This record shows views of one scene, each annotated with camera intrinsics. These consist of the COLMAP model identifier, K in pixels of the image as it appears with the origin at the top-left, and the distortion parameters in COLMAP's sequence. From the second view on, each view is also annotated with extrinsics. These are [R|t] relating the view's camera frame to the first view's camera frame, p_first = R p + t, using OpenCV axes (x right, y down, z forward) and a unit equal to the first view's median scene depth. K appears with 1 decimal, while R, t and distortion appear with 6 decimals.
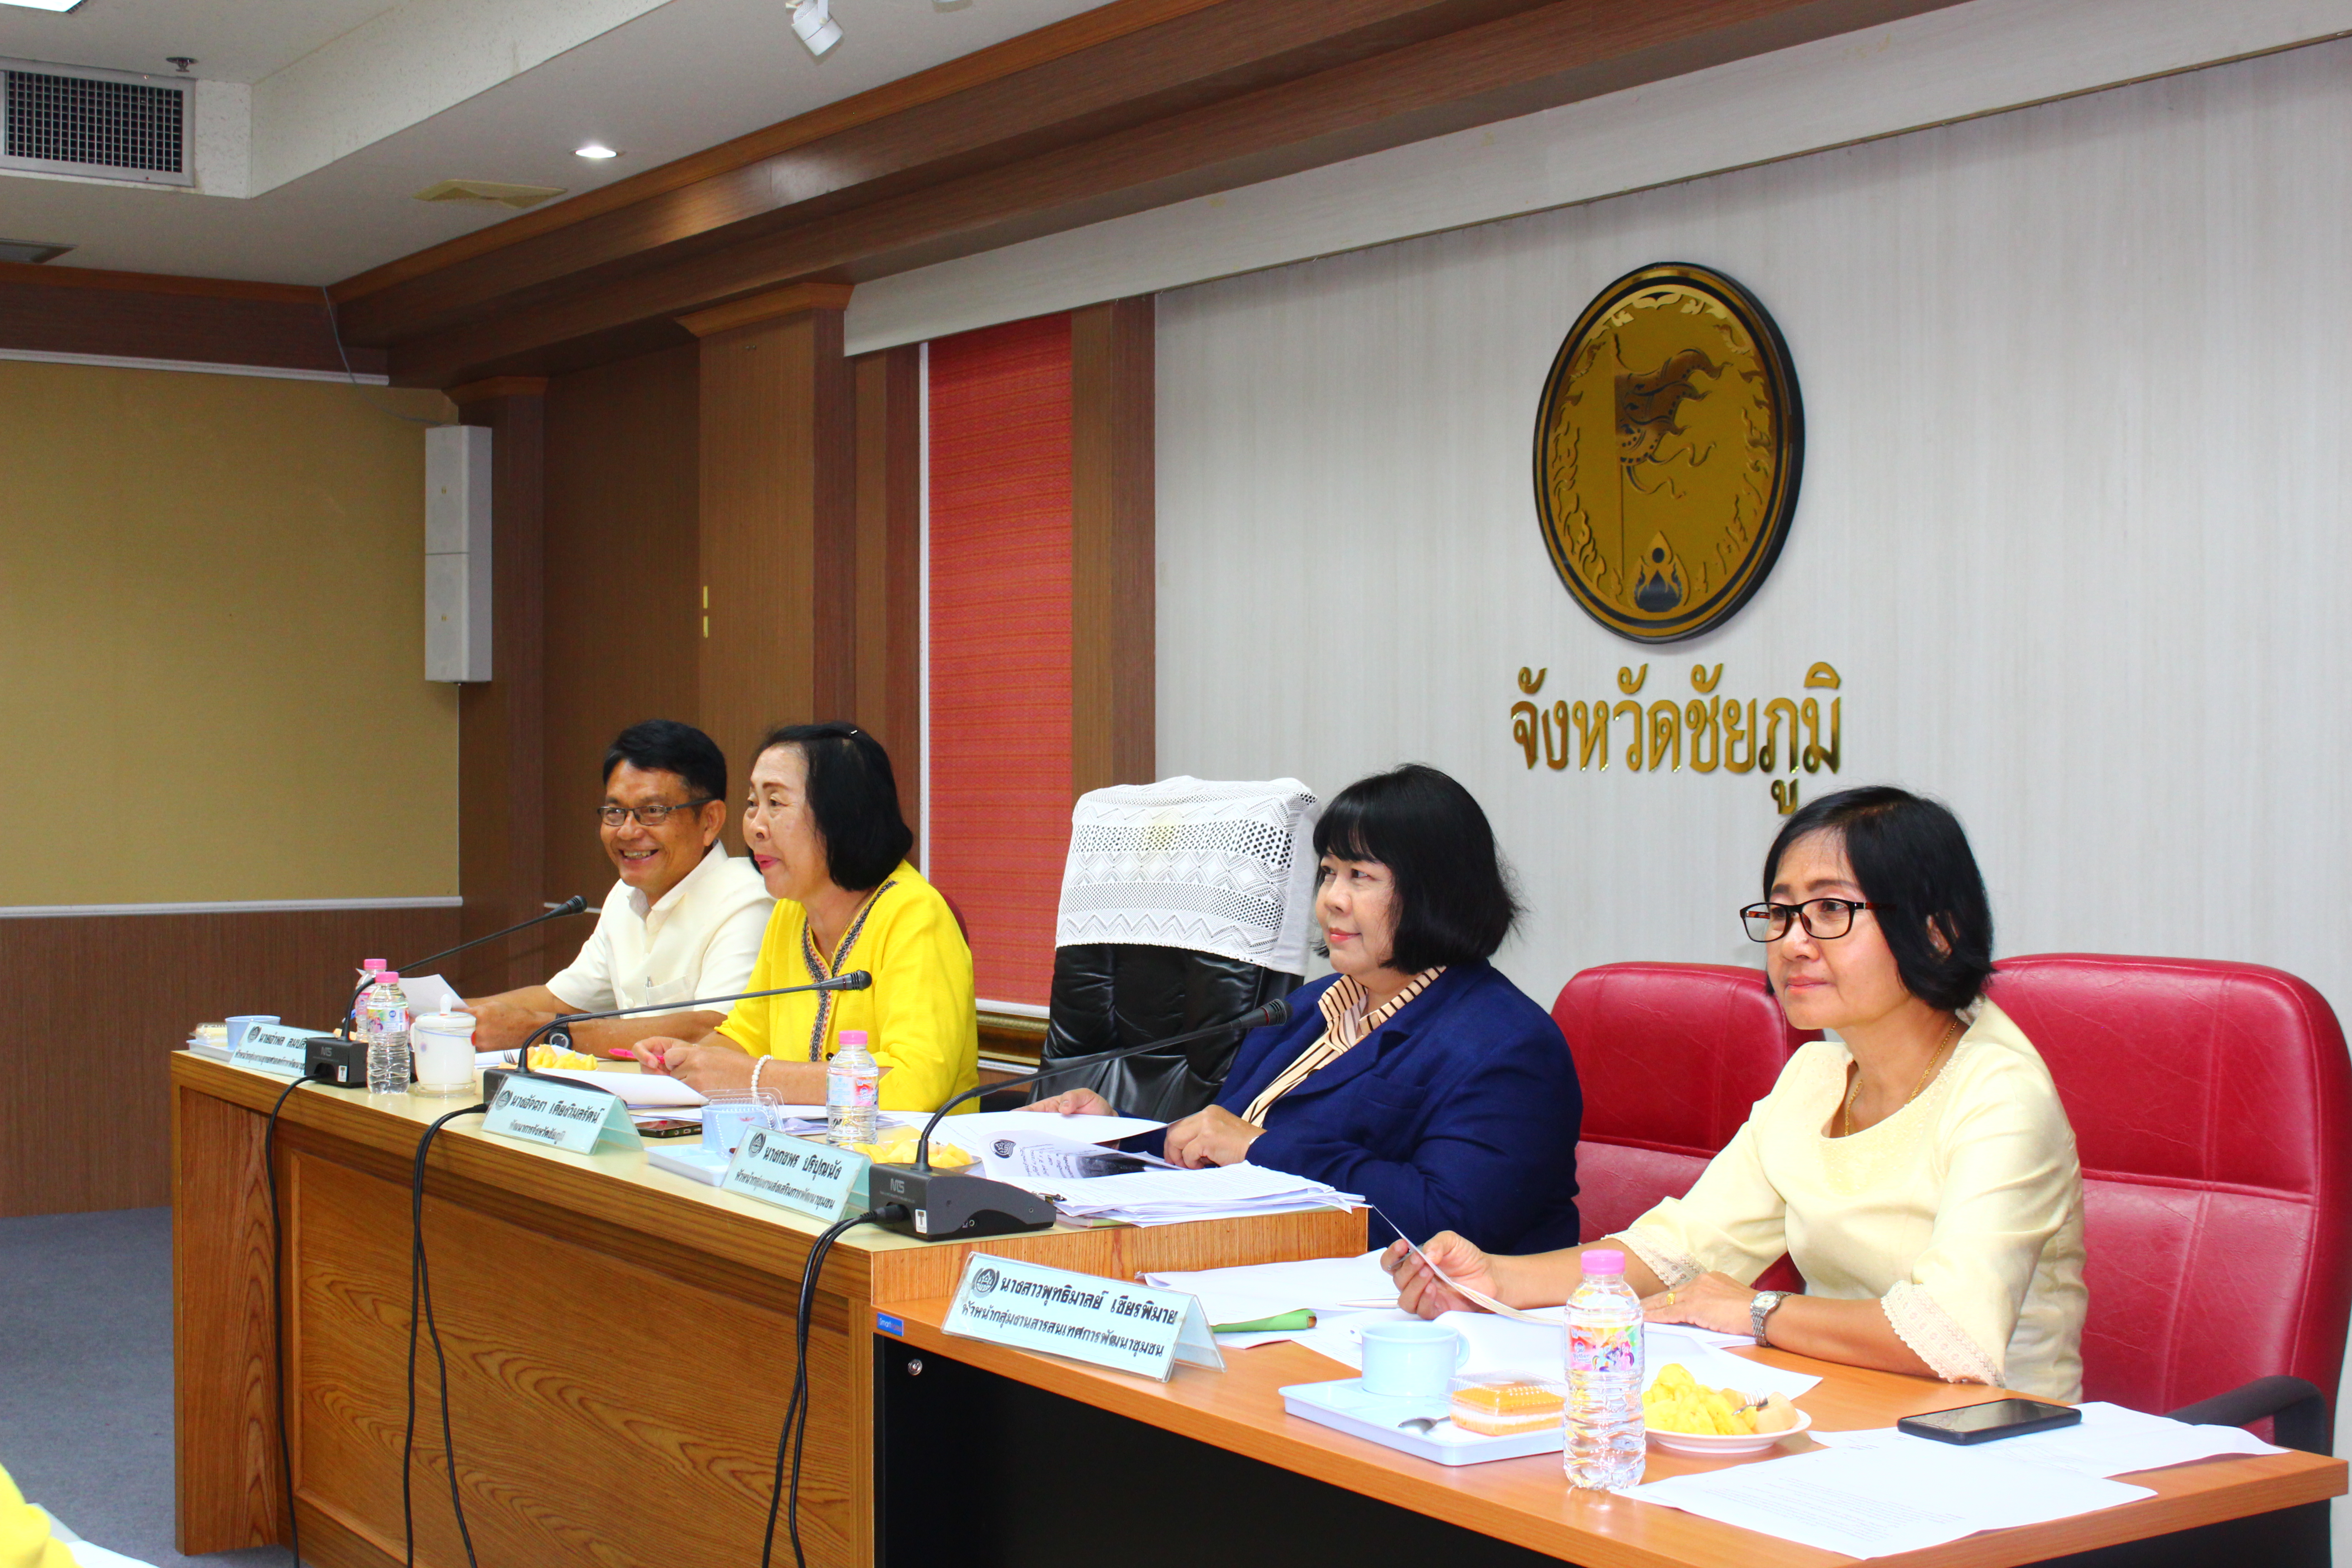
lens RADIAL K [[3223.5, 0, 1176.0], [0, 3223.5, 784.0], [0, 0, 1]] dist [-0.034890, -0.006097]
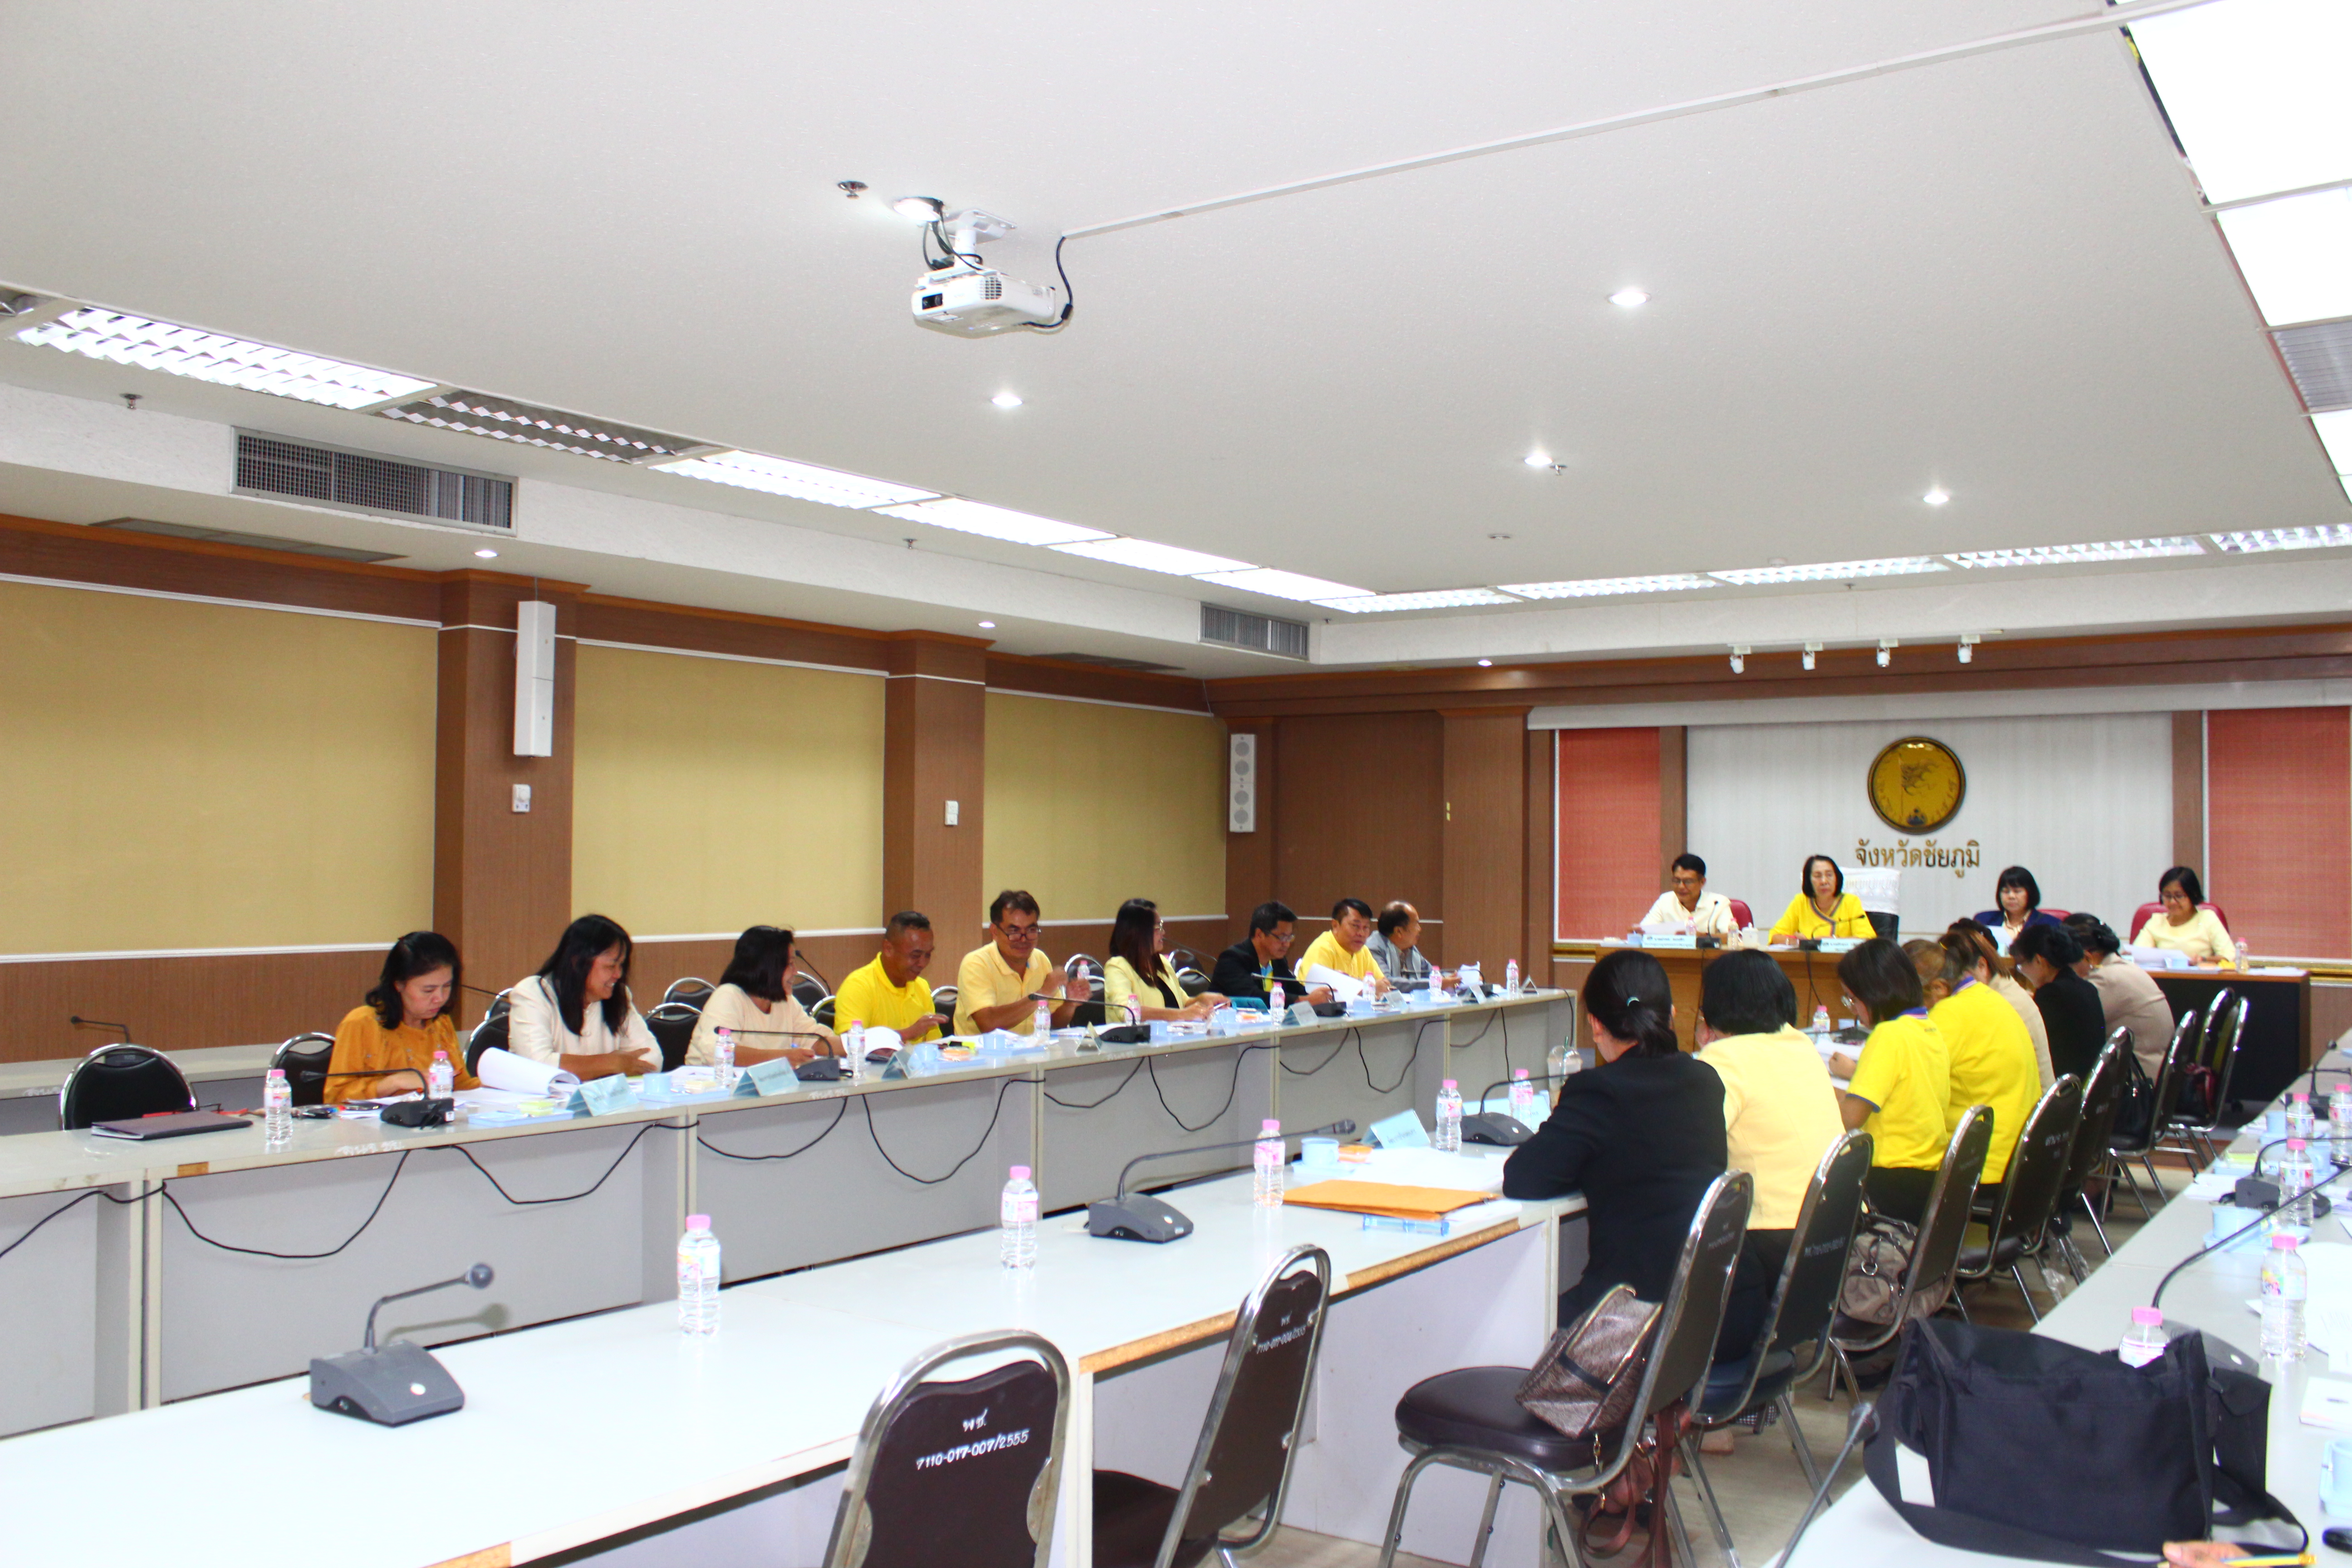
lens RADIAL K [[1974.5, 0, 1176.0], [0, 1974.5, 784.0], [0, 0, 1]] dist [-0.170094, 0.181233]
pose [[0.925685, 0.012601, 0.378084, -1.563627], [0.002482, 0.999221, -0.039380, -0.014193], [-0.378286, 0.037392, 0.924933, -0.829116]]
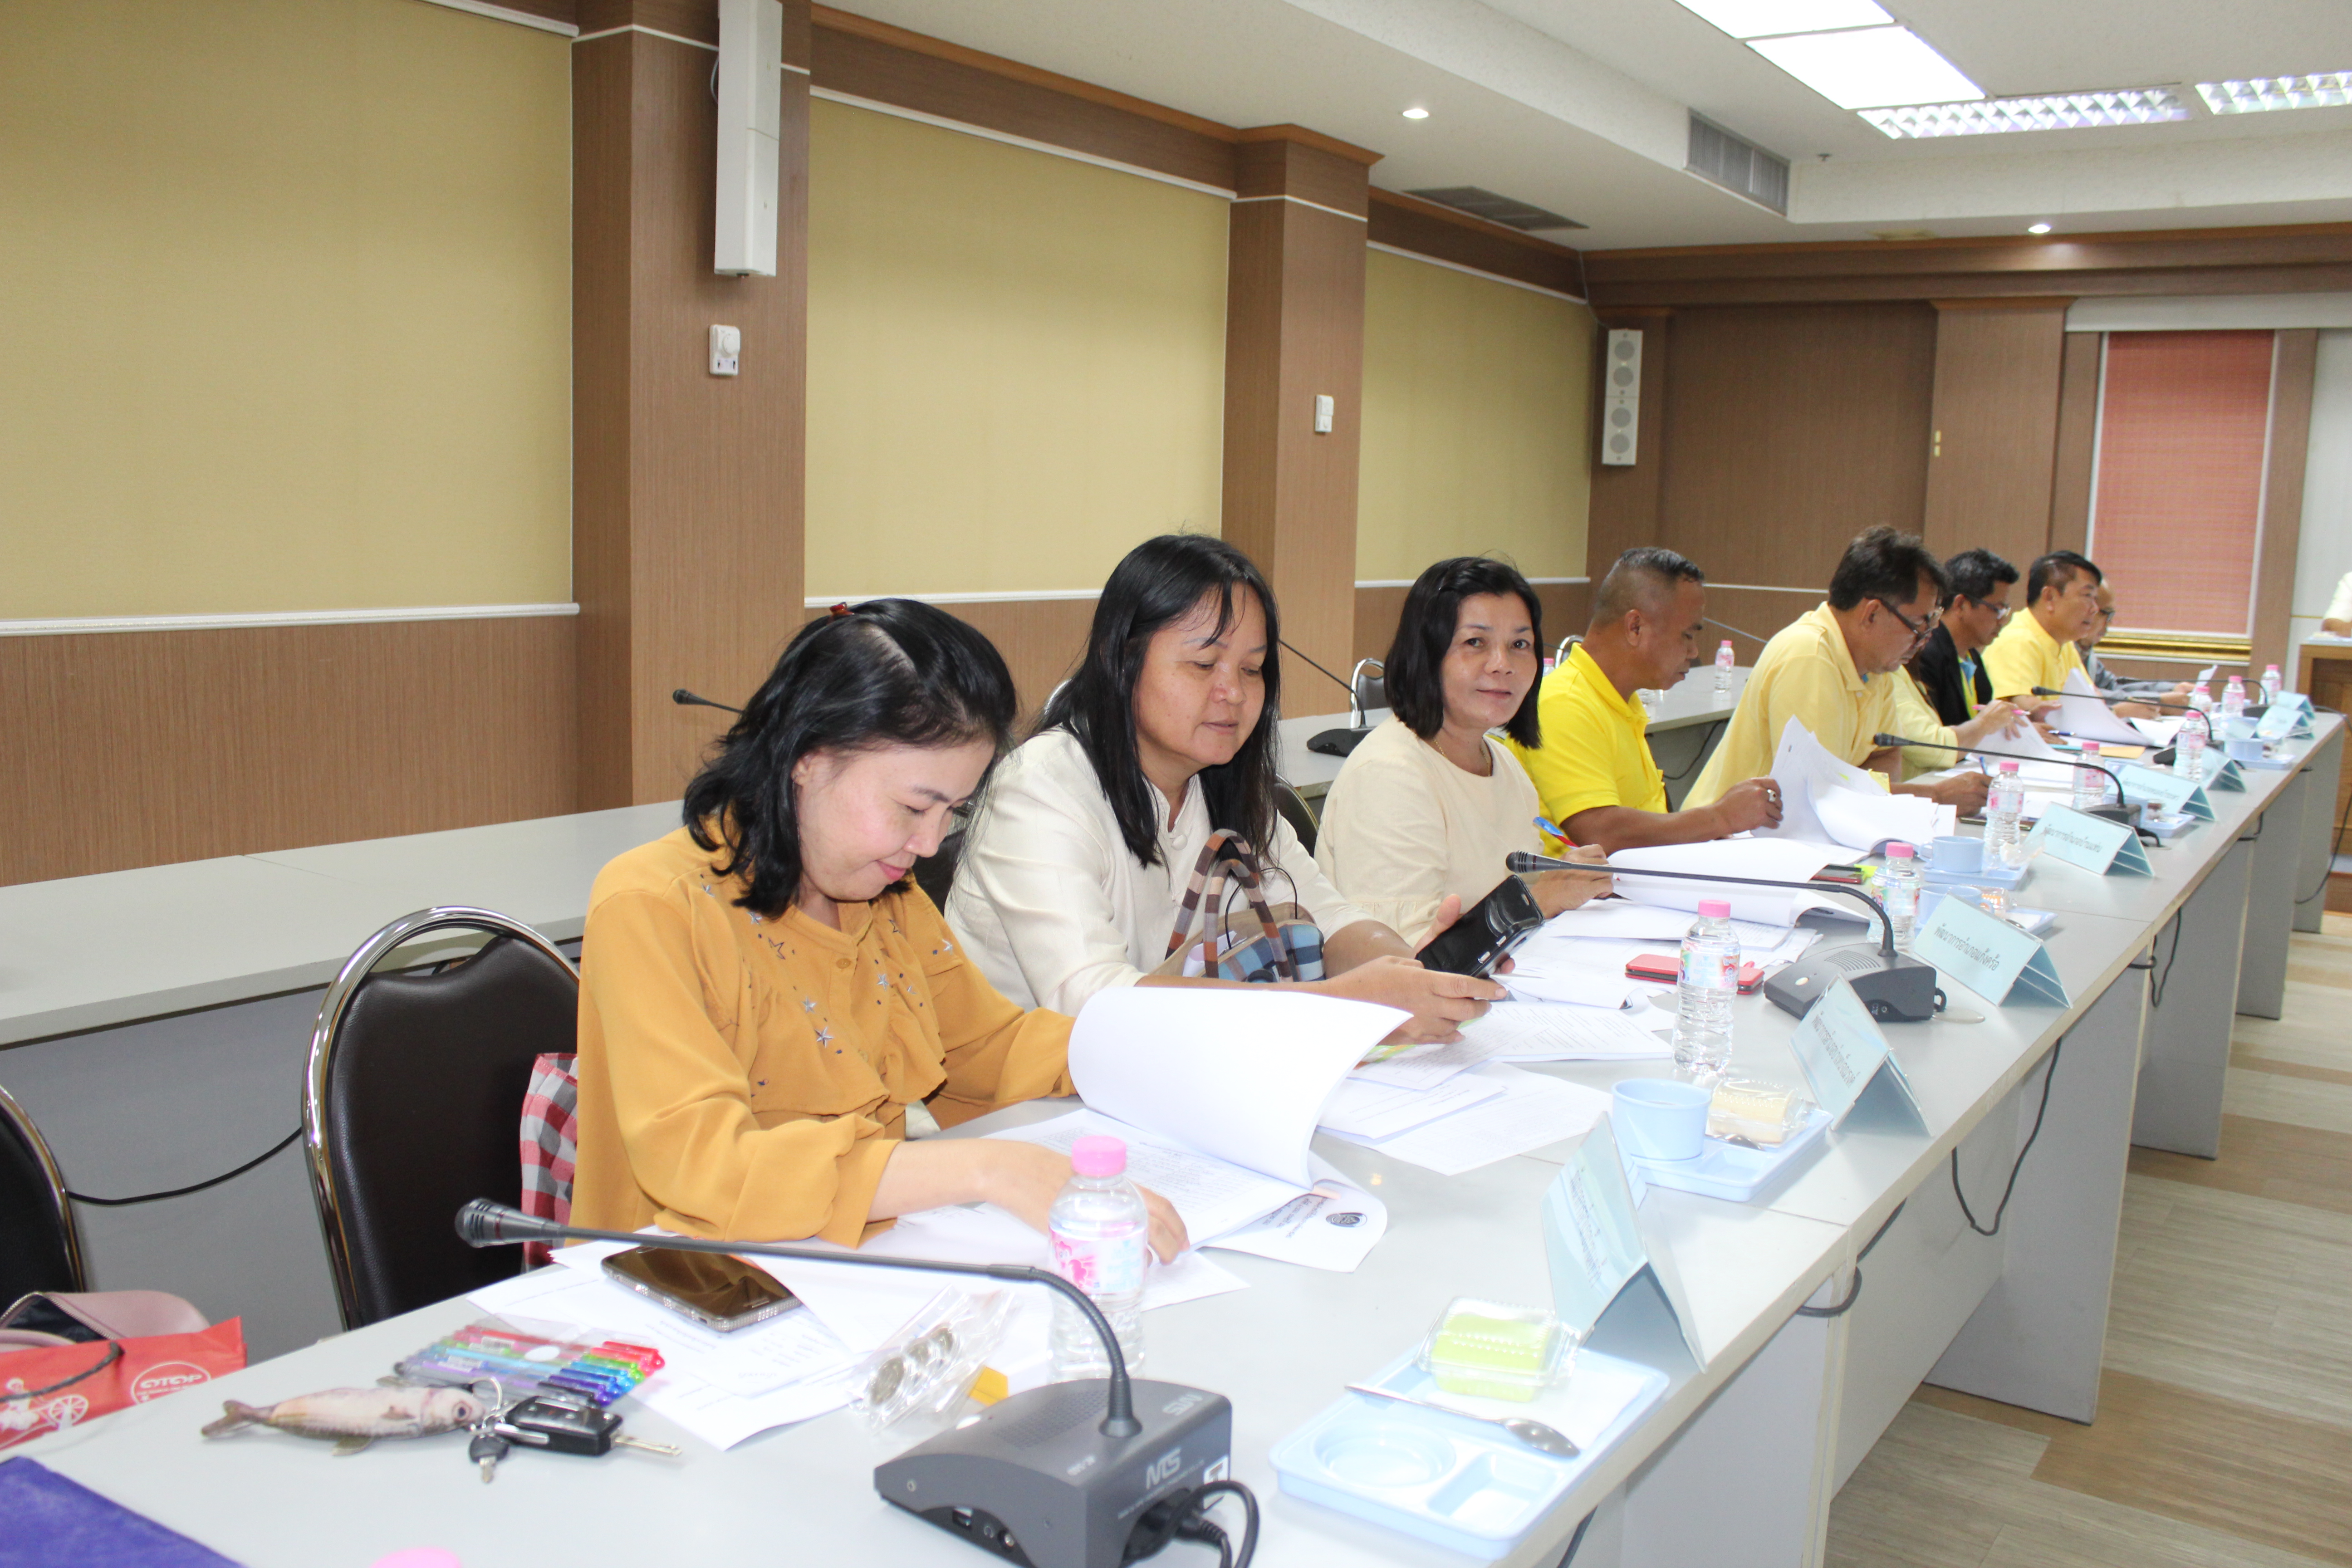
lens RADIAL K [[1974.5, 0, 1176.0], [0, 1974.5, 784.0], [0, 0, 1]] dist [-0.170094, 0.181233]
pose [[0.927091, -0.033016, 0.373380, -1.612464], [-0.018267, 0.990950, 0.132981, 0.011600], [-0.374392, -0.130106, 0.918098, 0.011081]]
